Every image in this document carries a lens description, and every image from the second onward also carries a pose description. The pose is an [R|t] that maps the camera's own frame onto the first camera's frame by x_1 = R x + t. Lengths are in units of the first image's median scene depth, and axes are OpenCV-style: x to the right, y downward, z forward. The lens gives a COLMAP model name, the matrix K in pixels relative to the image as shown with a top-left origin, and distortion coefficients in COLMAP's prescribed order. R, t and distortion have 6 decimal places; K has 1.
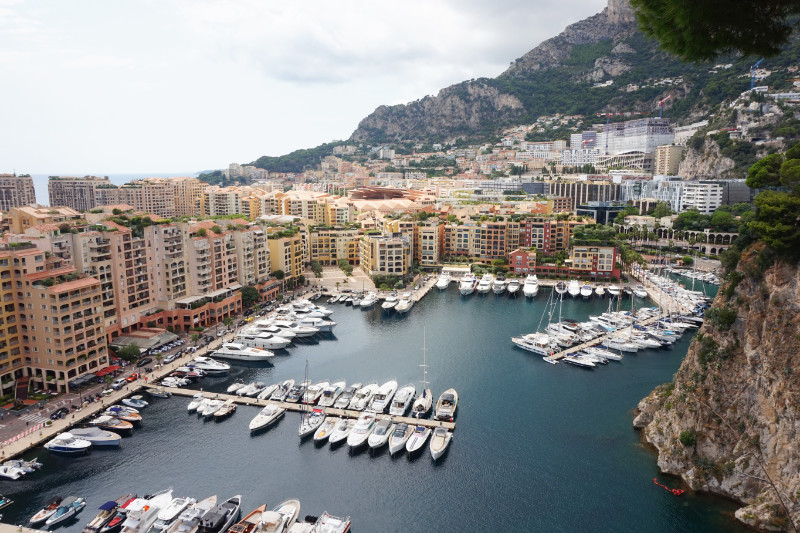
lens RADIAL K [[548.4, 0, 401.1], [0, 548.4, 268.7], [0, 0, 1]] dist [-0.012088, 0.034290]
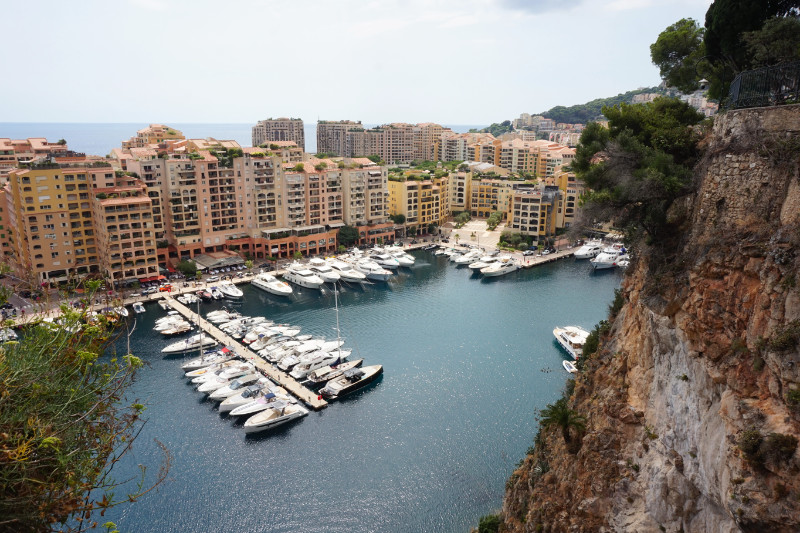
lens RADIAL K [[548.4, 0, 399.7], [0, 548.4, 263.4], [0, 0, 1]] dist [-0.012088, 0.034290]
pose [[0.842412, 0.143777, -0.519297, 0.376263], [-0.105471, 0.989099, 0.102753, -0.014392], [0.528410, -0.031789, 0.848394, 0.227851]]
